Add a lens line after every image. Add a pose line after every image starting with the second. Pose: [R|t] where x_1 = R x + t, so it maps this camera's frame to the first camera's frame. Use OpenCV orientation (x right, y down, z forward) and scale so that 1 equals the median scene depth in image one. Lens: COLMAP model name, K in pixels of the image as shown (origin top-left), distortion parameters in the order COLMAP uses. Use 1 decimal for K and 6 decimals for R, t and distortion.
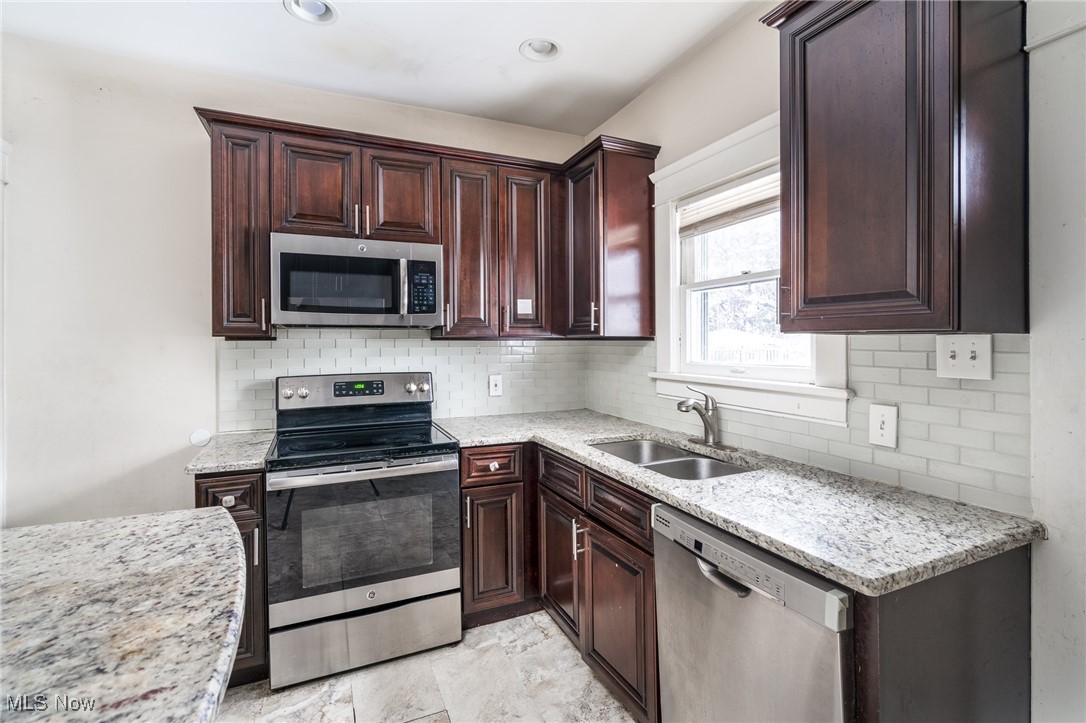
lens RADIAL K [[507.9, 0, 550.2], [0, 507.9, 349.8], [0, 0, 1]] dist [-0.002661, 0.000168]
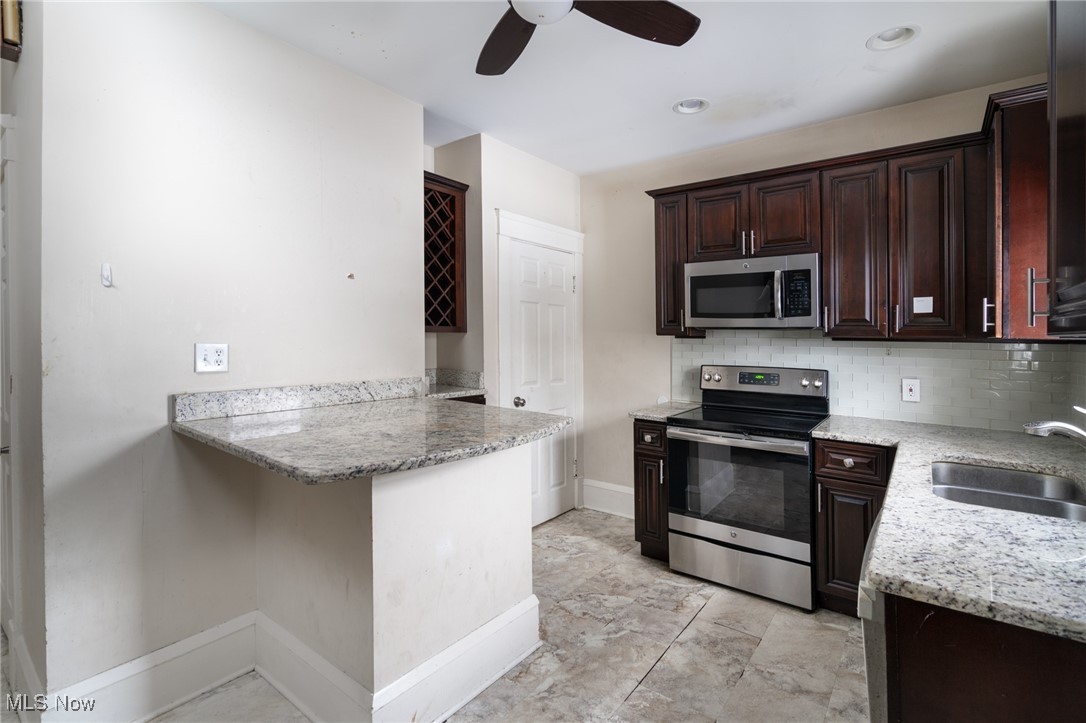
lens RADIAL K [[508.6, 0, 542.8], [0, 508.6, 382.8], [0, 0, 1]] dist [-0.000380, 0.000058]
pose [[0.471034, 0.090261, -0.877485, 0.503131], [-0.029408, 0.995805, 0.086646, -0.005337], [0.881625, -0.015008, 0.471712, -0.041636]]
